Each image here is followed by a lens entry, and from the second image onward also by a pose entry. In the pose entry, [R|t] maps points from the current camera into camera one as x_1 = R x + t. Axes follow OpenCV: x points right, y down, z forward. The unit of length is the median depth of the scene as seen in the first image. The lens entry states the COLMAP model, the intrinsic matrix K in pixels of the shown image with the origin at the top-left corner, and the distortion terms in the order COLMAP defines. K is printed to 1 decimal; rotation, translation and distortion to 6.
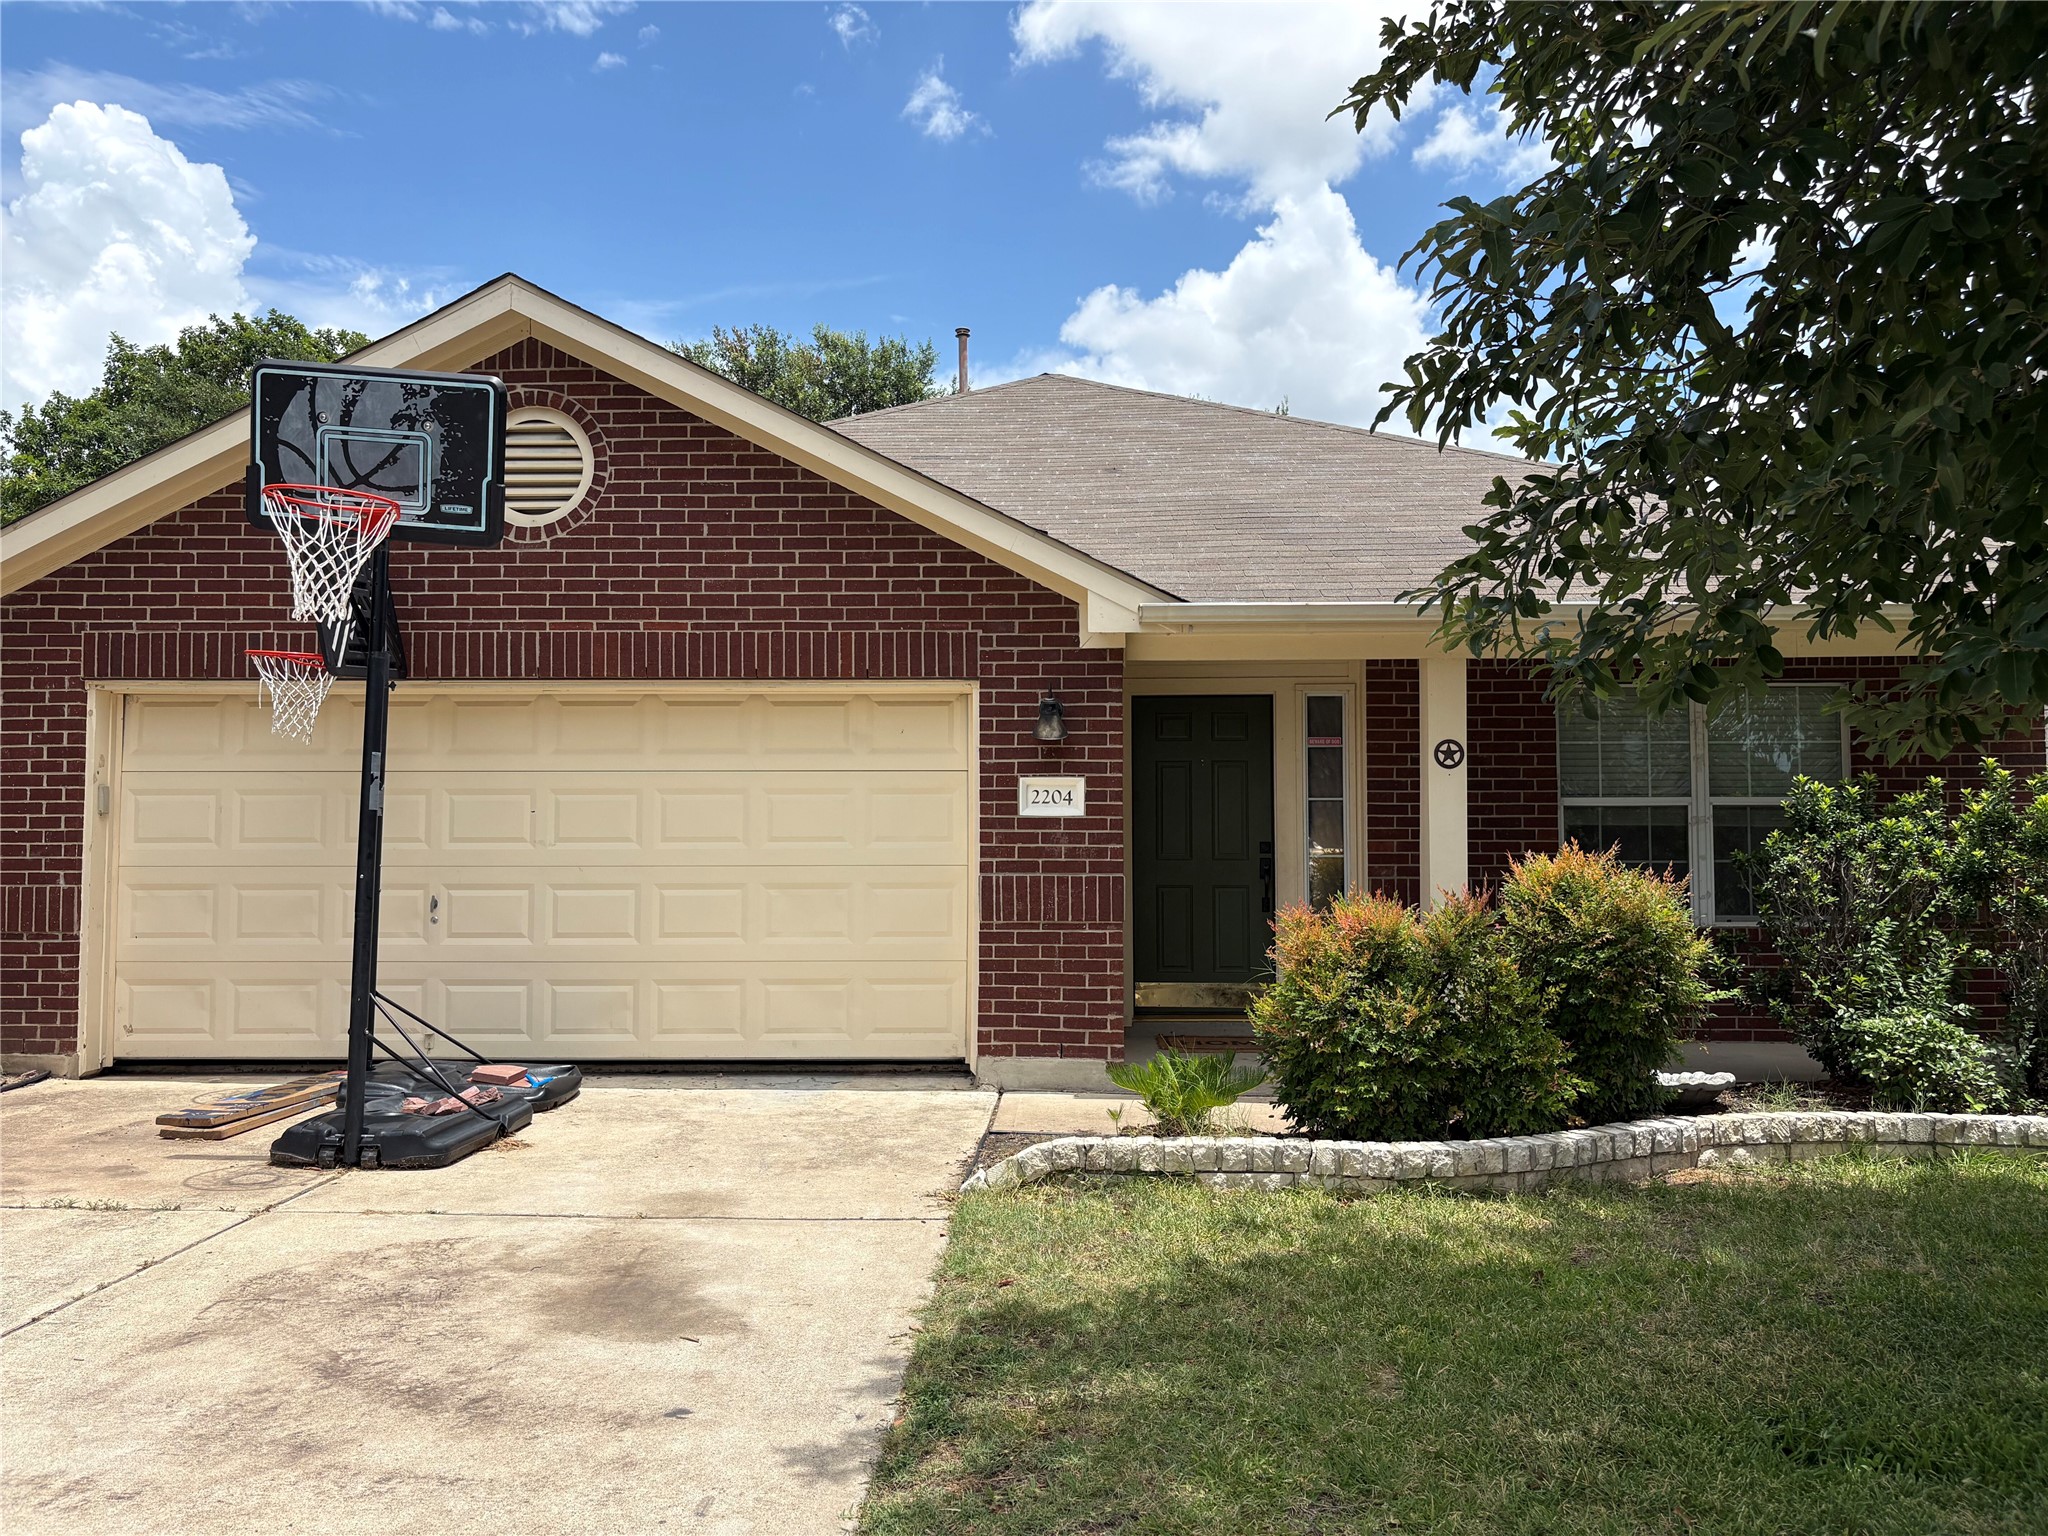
lens RADIAL K [[1569.6, 0, 1025.8], [0, 1569.6, 785.7], [0, 0, 1]] dist [0.067096, -0.054517]
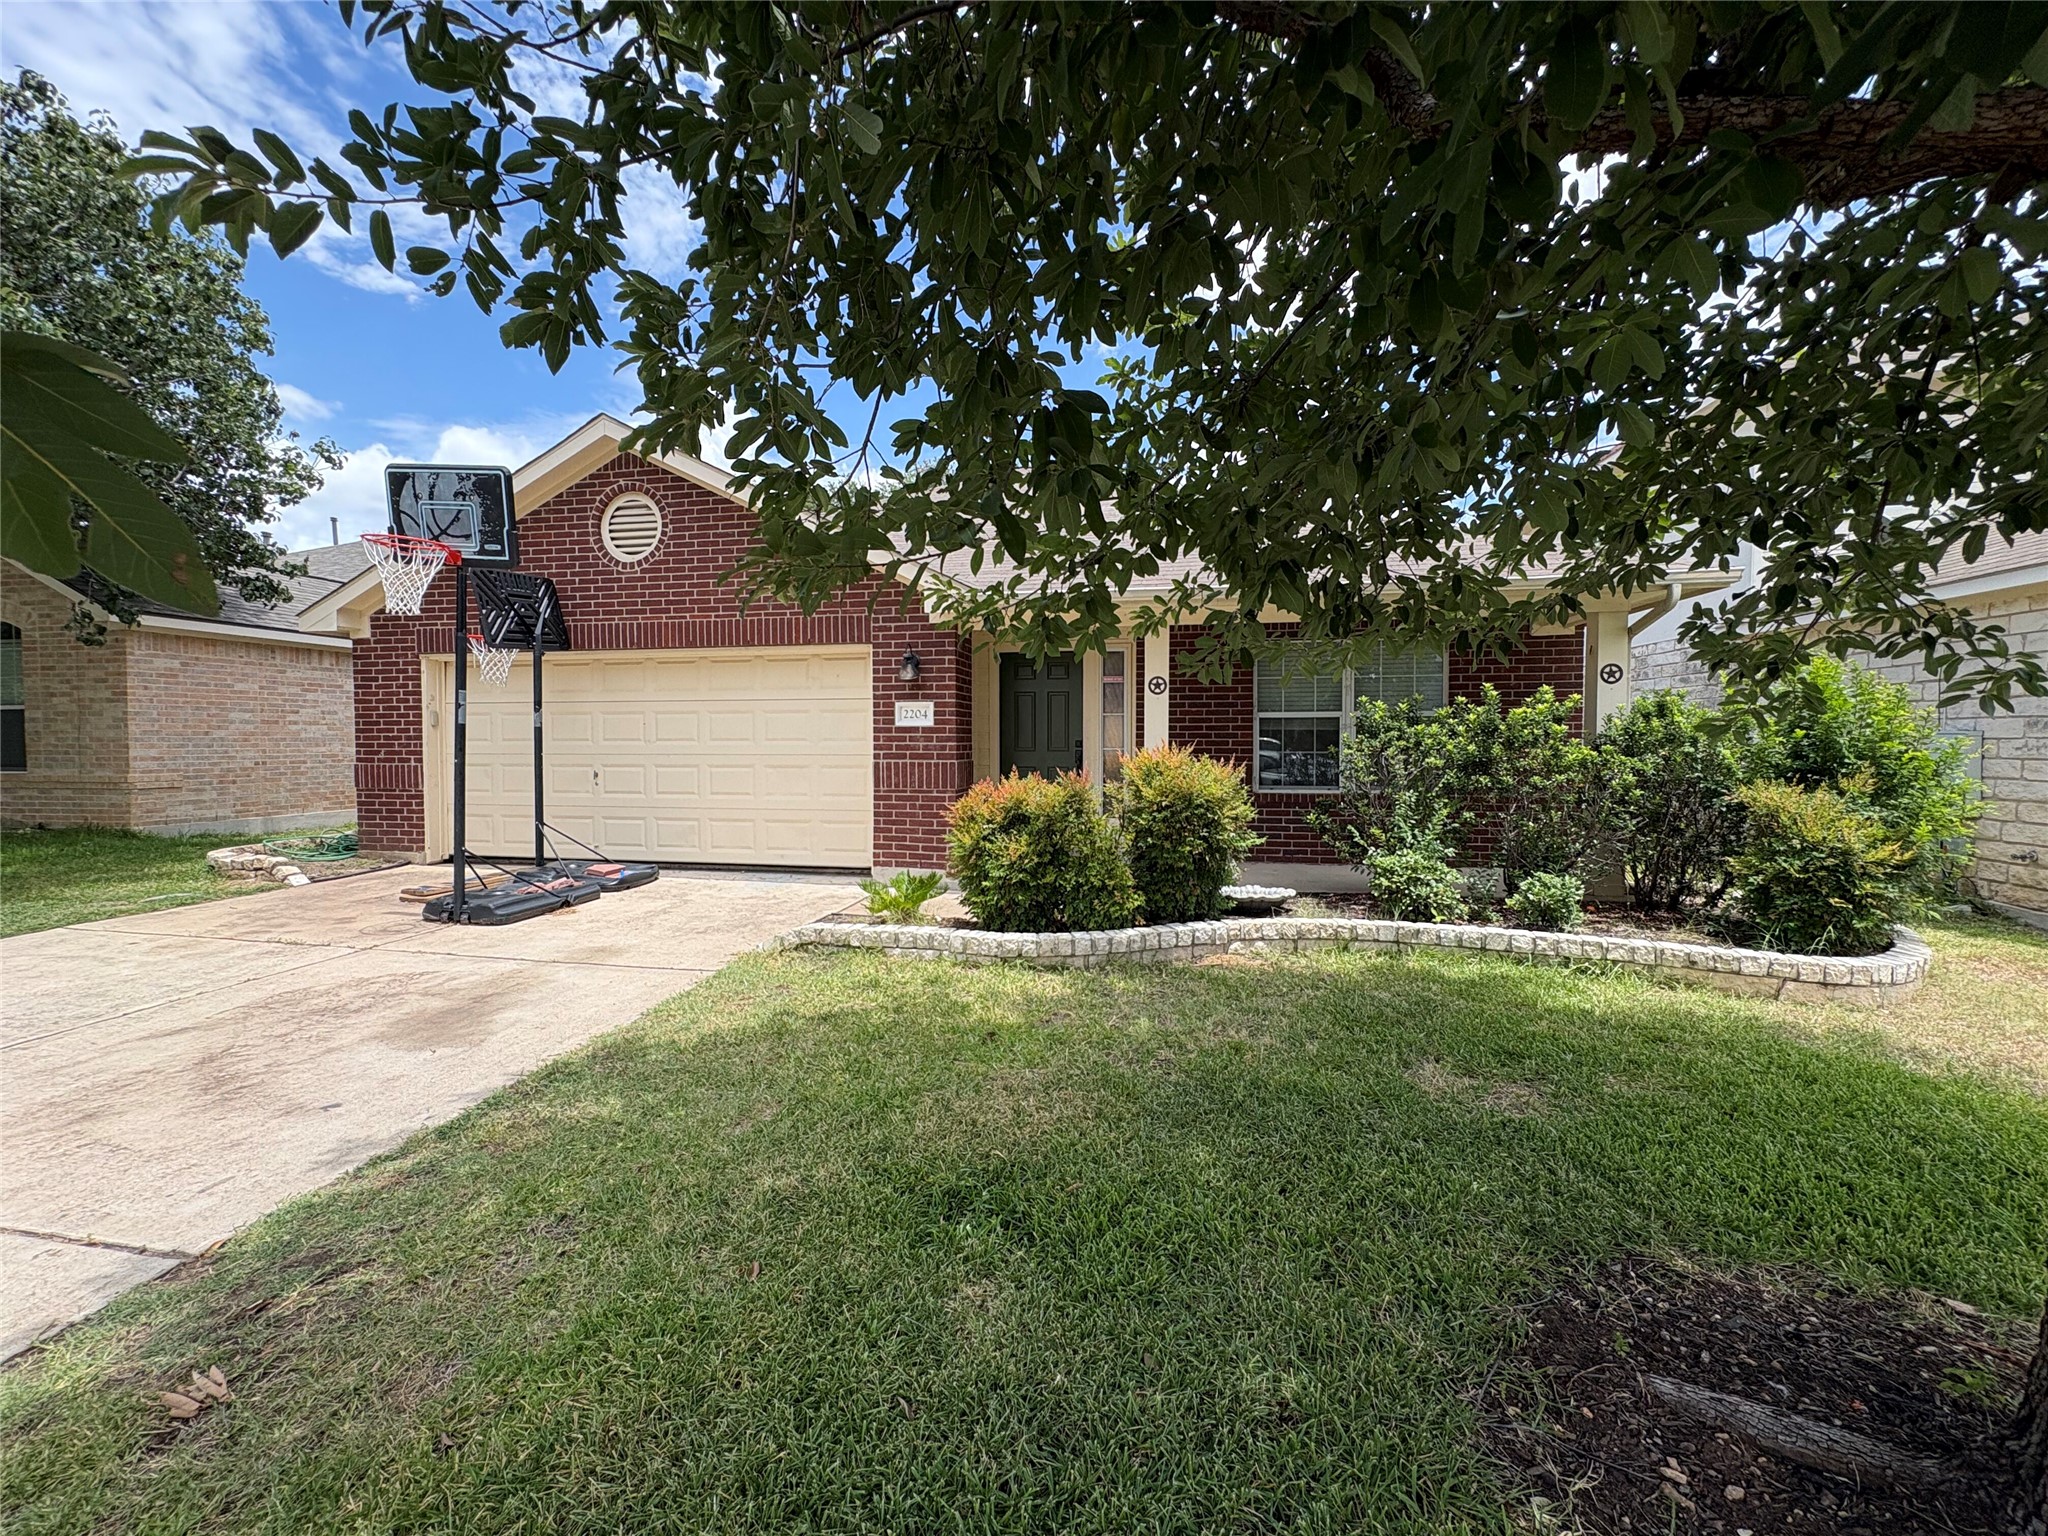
lens RADIAL K [[825.6, 0, 1024.0], [0, 825.6, 768.0], [0, 0, 1]] dist [0.013703, 0.000031]
pose [[0.986285, 0.004374, -0.164990, 0.287788], [0.007131, 0.997586, 0.069074, 0.004631], [0.164894, -0.069303, 0.983873, 0.157959]]
